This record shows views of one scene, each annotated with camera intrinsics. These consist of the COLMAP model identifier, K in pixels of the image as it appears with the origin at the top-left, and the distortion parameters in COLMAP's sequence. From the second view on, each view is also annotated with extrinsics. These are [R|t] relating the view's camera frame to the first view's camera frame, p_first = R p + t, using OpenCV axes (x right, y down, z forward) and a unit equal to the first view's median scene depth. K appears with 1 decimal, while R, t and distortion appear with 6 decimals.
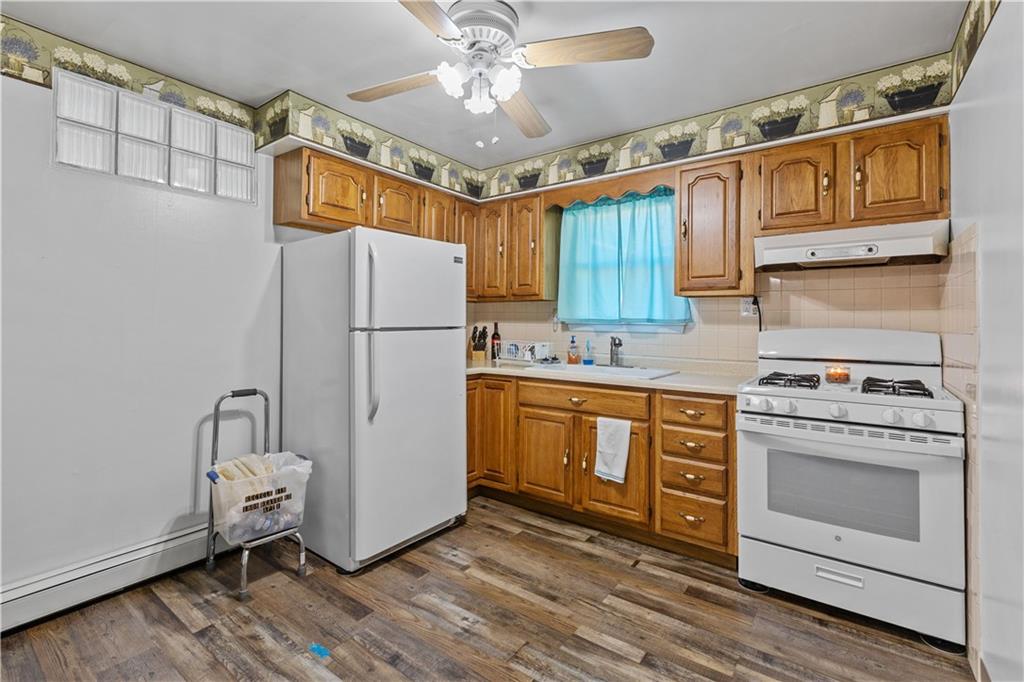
lens RADIAL K [[460.8, 0, 520.8], [0, 460.8, 312.0], [0, 0, 1]] dist [0.004197, -0.000093]
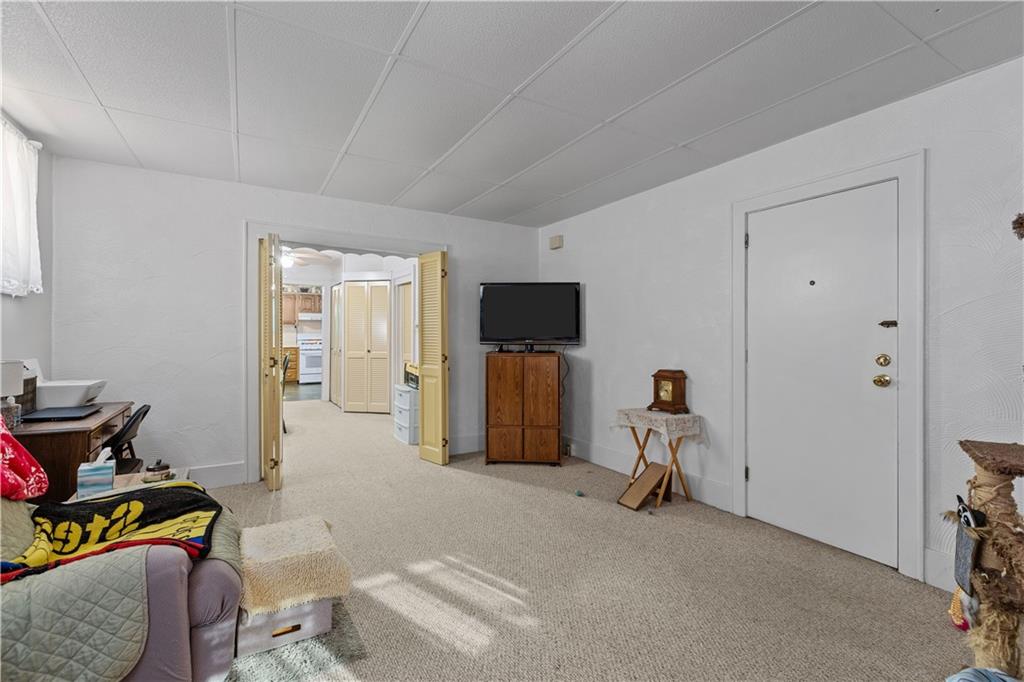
lens RADIAL K [[460.8, 0, 512.2], [0, 460.8, 337.6], [0, 0, 1]] dist [0.004197, -0.000093]
pose [[0.396711, -0.012400, 0.917860, -3.151224], [-0.016783, 0.999644, 0.020759, -0.058424], [-0.917790, -0.023639, 0.396361, -3.037855]]
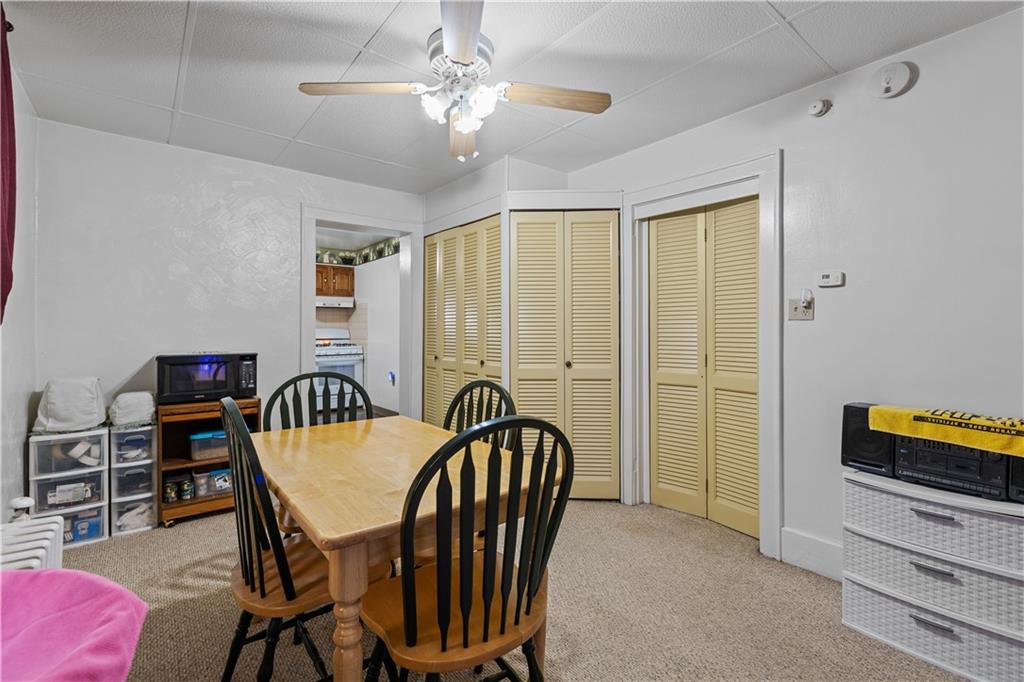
lens RADIAL K [[460.8, 0, 511.9], [0, 460.8, 336.6], [0, 0, 1]] dist [0.004197, -0.000093]
pose [[0.261946, -0.014193, 0.964978, -2.025771], [-0.018463, 0.999635, 0.019715, 0.007278], [-0.964906, -0.022981, 0.261588, -1.028138]]
